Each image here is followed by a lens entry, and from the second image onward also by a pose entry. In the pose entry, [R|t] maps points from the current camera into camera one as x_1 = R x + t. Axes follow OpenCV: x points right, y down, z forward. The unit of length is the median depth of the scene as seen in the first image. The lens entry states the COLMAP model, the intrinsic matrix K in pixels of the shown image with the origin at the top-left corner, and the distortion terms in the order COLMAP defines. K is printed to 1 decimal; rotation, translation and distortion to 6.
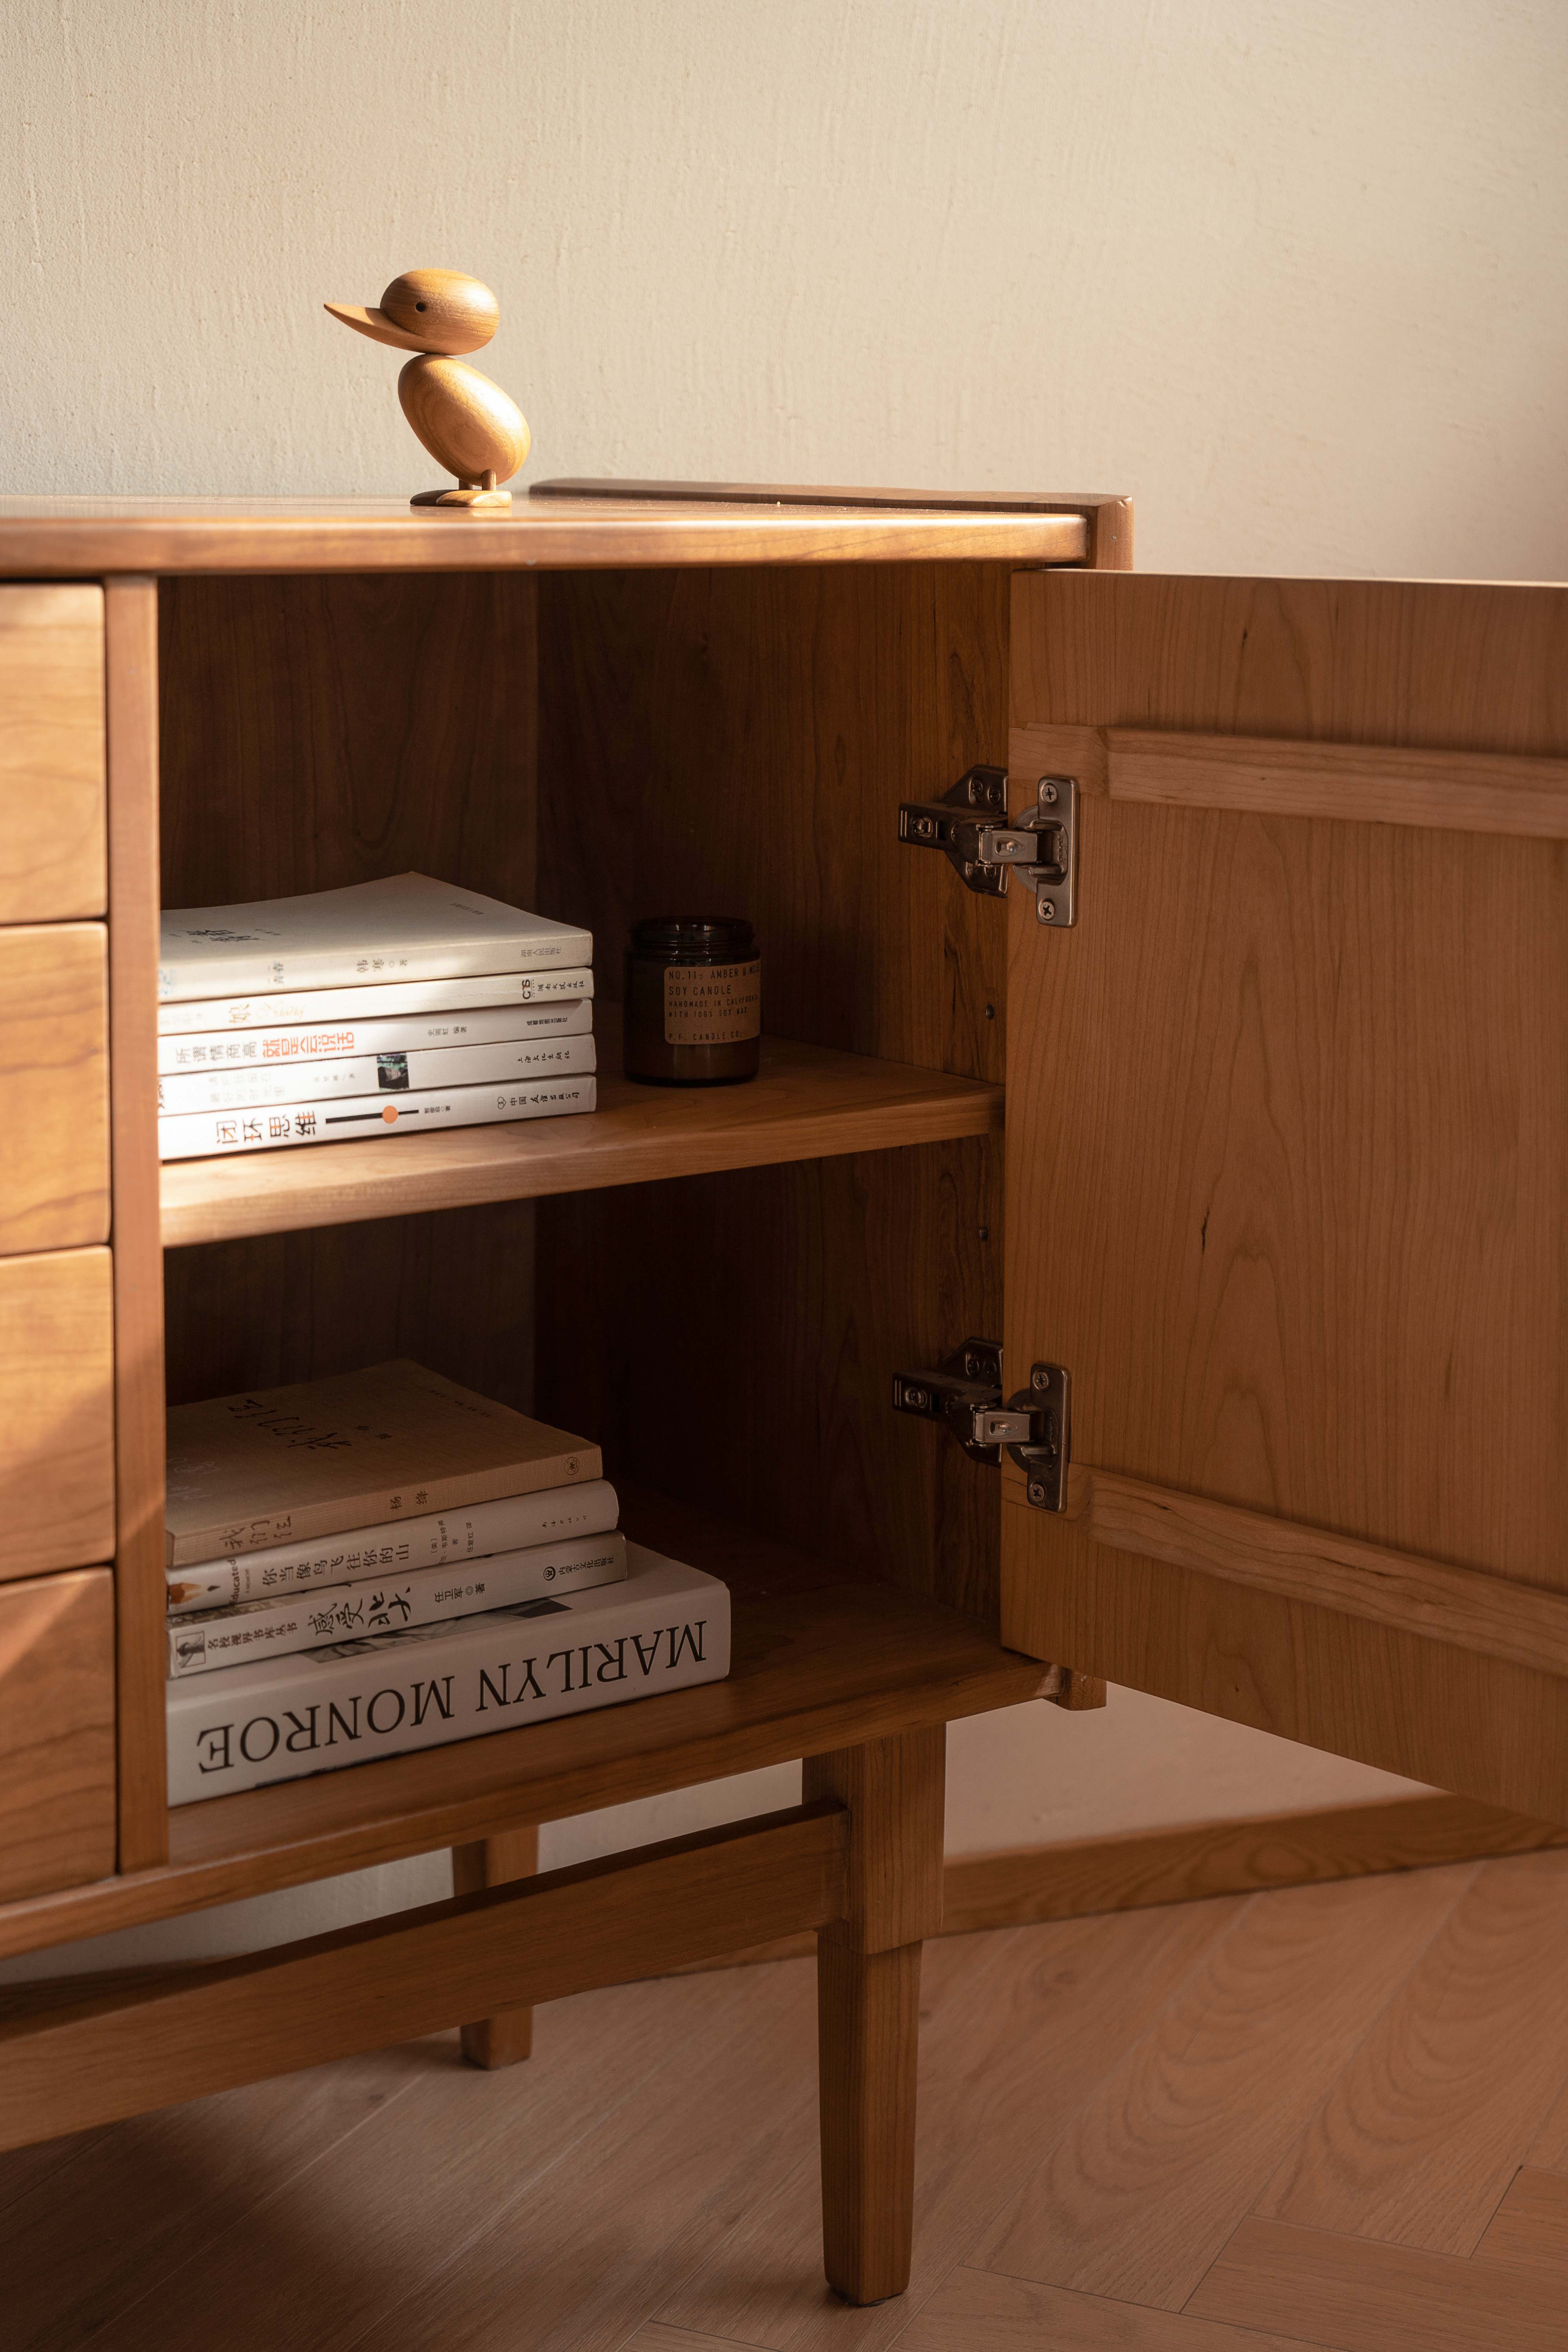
lens RADIAL K [[3834.7, 0, 833.3], [0, 3834.7, 953.0], [0, 0, 1]] dist [0.046254, 0.000000]
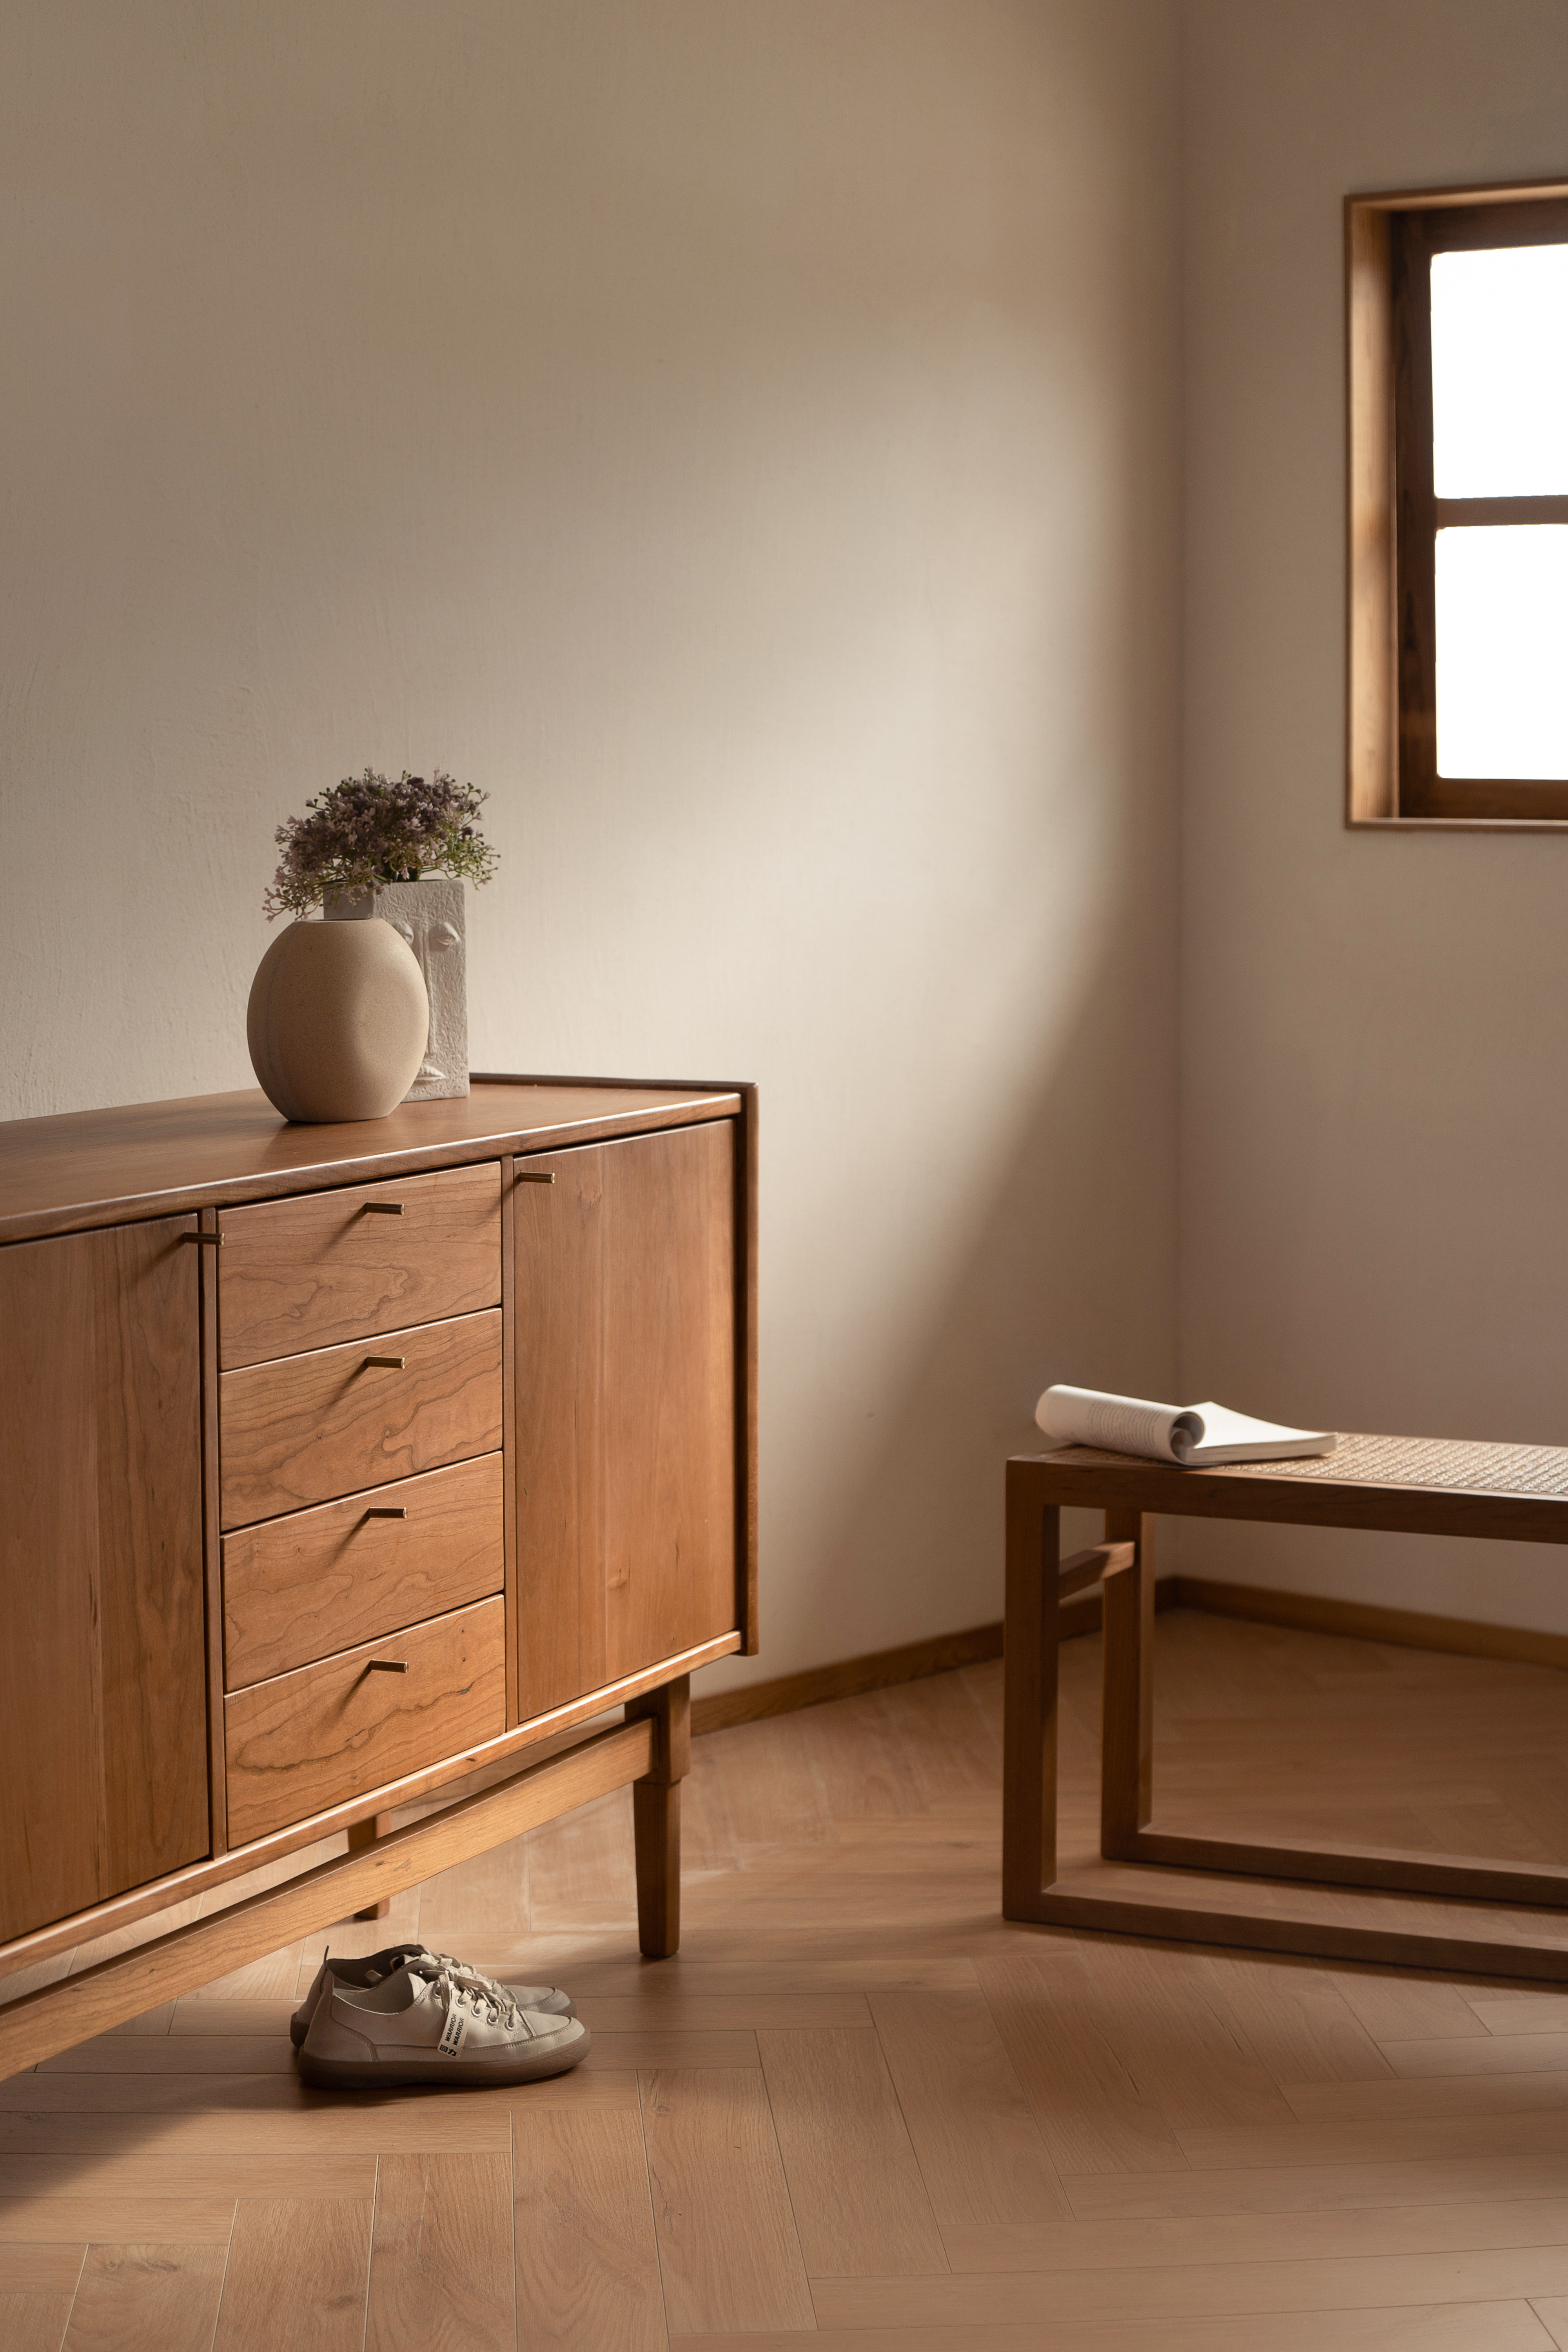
lens RADIAL K [[4392.4, 0, 783.3], [0, 4392.4, 1179.5], [0, 0, 1]] dist [-0.091773, 0.000000]
pose [[0.871652, -0.058702, 0.486597, -1.274676], [0.075272, 0.997057, -0.014553, -0.031885], [-0.484311, 0.049312, 0.873505, -1.329184]]
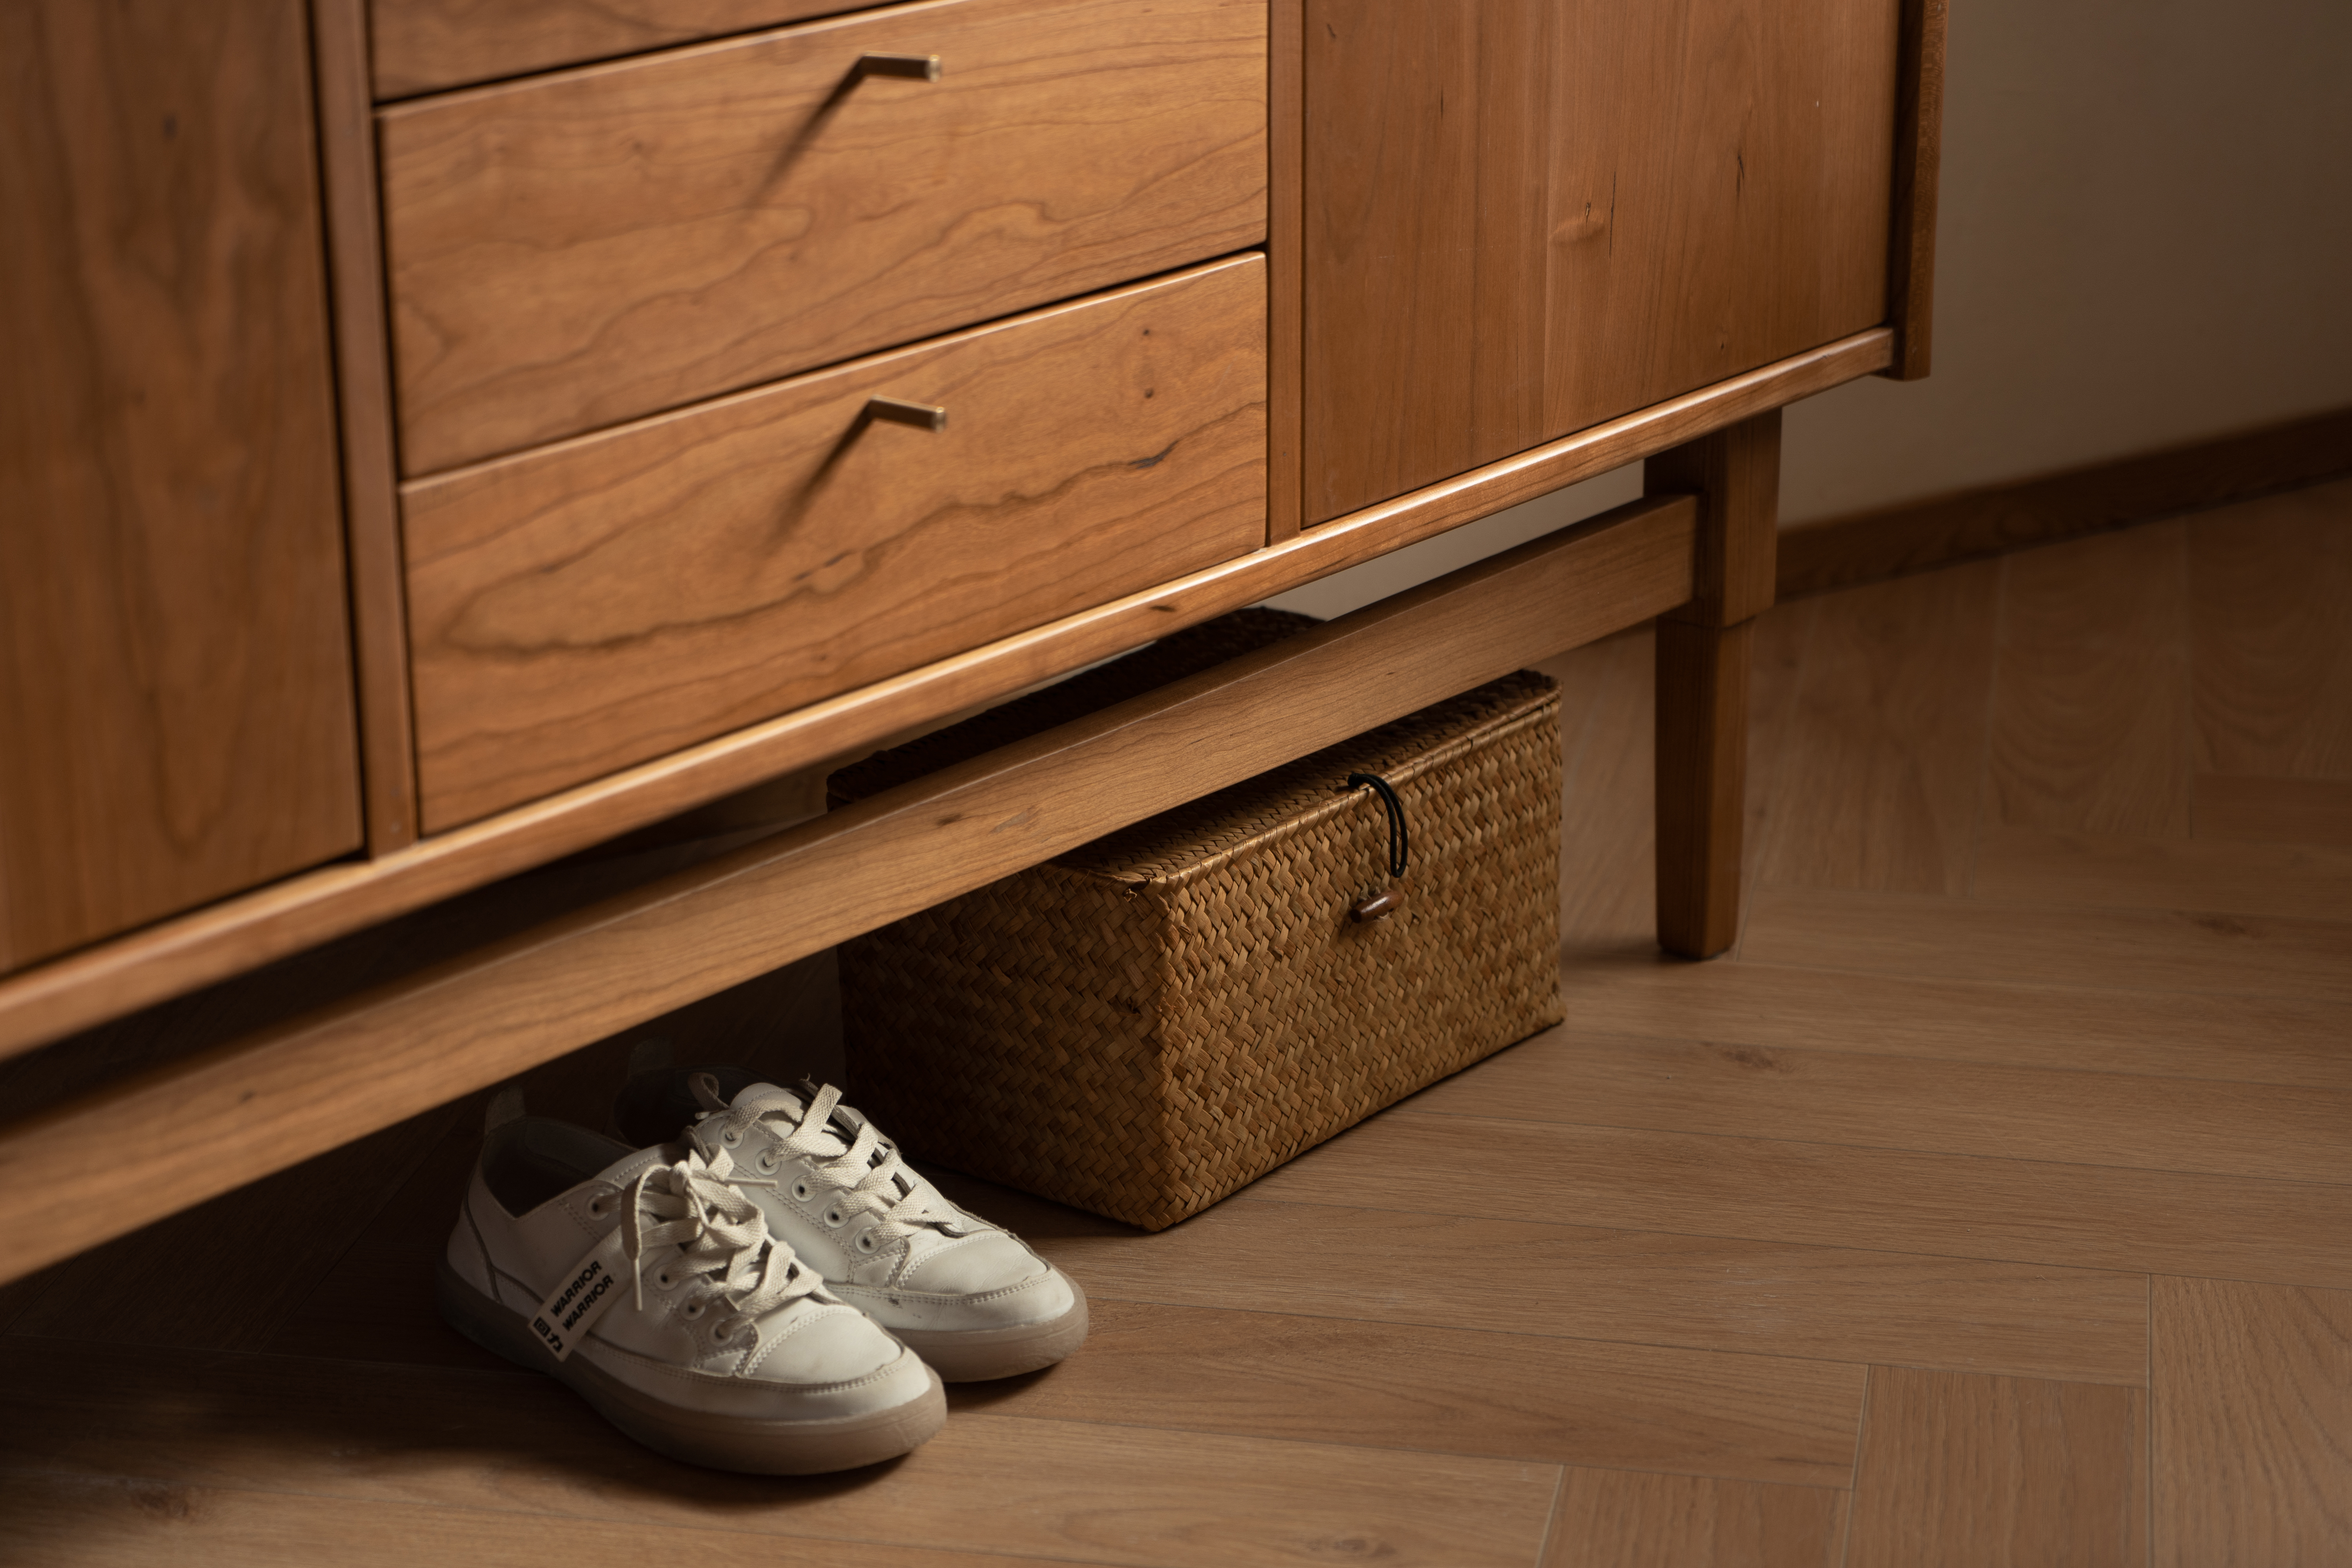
lens RADIAL K [[4612.5, 0, 1179.9], [0, 4612.5, 777.3], [0, 0, 1]] dist [-0.070930, 0.000000]
pose [[0.969841, -0.093621, 0.225040, -0.501564], [0.047903, 0.978495, 0.200630, 0.047854], [-0.238983, -0.183799, 0.953470, -0.208204]]
